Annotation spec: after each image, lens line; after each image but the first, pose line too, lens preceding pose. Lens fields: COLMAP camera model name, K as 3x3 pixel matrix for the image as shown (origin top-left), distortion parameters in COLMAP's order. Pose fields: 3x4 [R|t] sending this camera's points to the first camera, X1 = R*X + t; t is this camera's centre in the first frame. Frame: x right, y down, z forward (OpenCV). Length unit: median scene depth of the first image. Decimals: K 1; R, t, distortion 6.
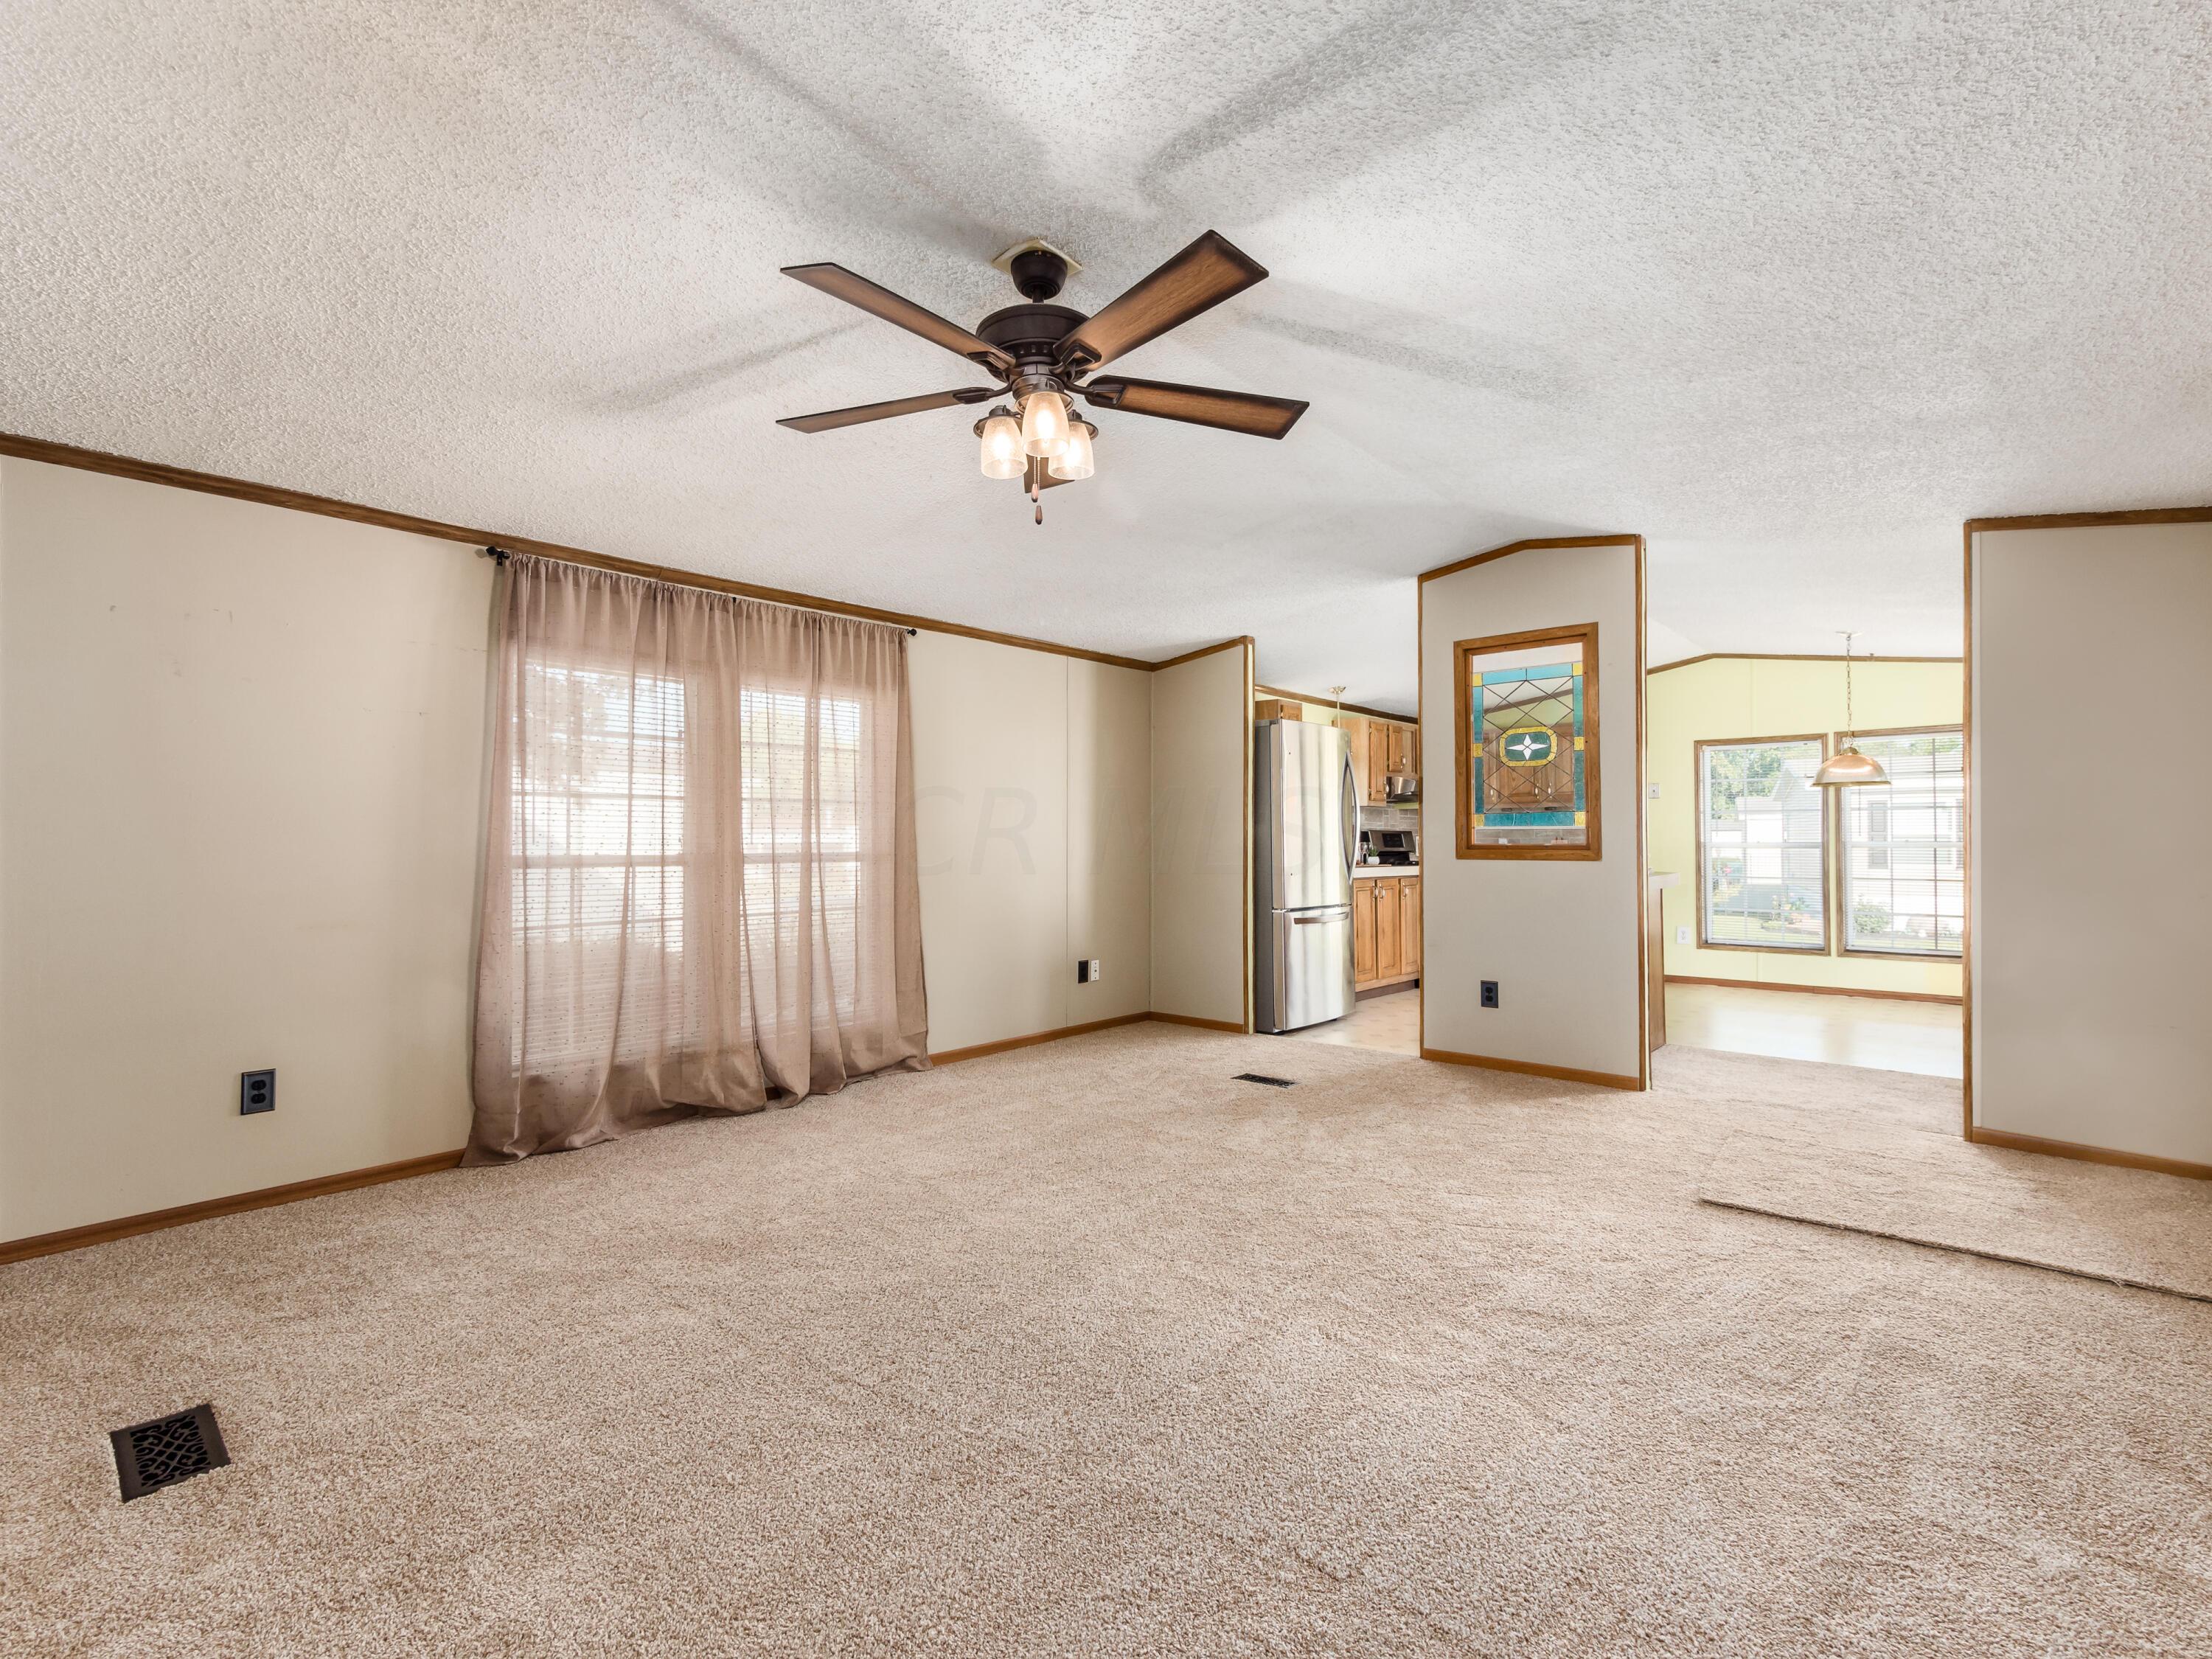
lens RADIAL K [[1025.9, 0, 1099.7], [0, 1025.9, 823.2], [0, 0, 1]] dist [0.000469, -0.000014]
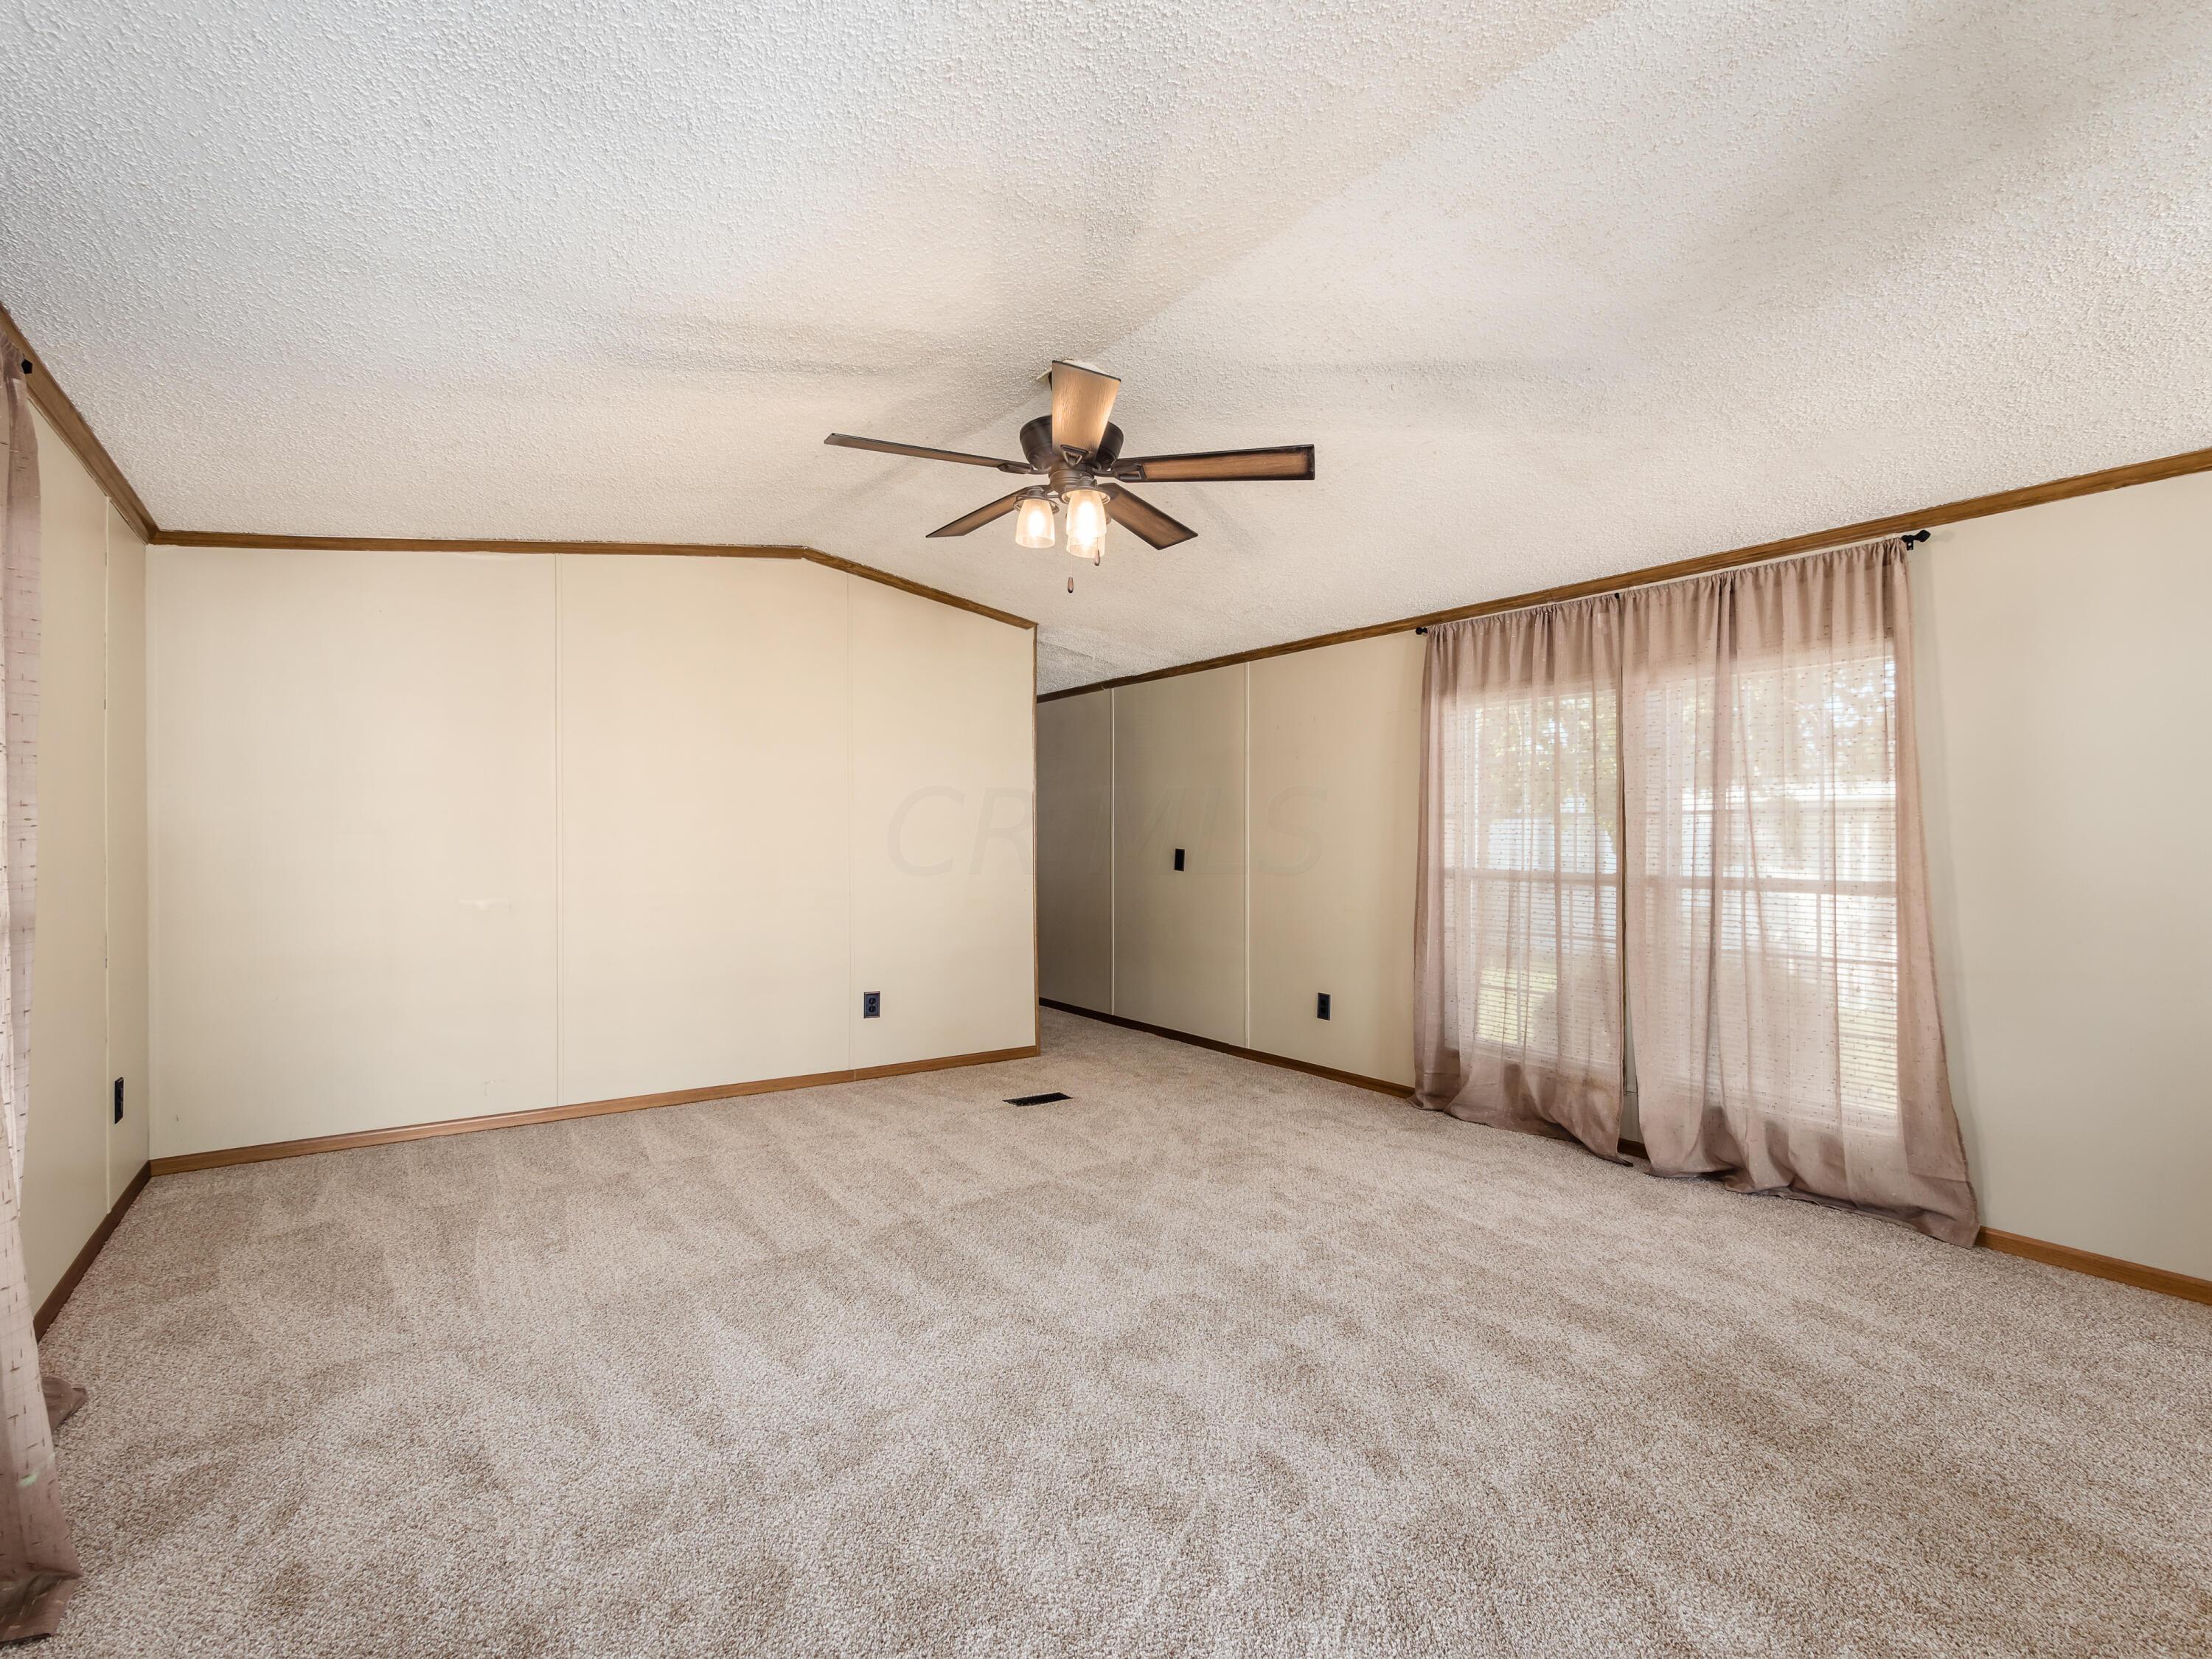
lens RADIAL K [[1025.9, 0, 1099.7], [0, 1025.9, 839.9], [0, 0, 1]] dist [0.000469, -0.000014]
pose [[-0.213614, -0.012266, -0.976841, 0.640639], [-0.007661, 0.999911, -0.010881, 0.013553], [0.976888, 0.005159, -0.213689, 0.752856]]
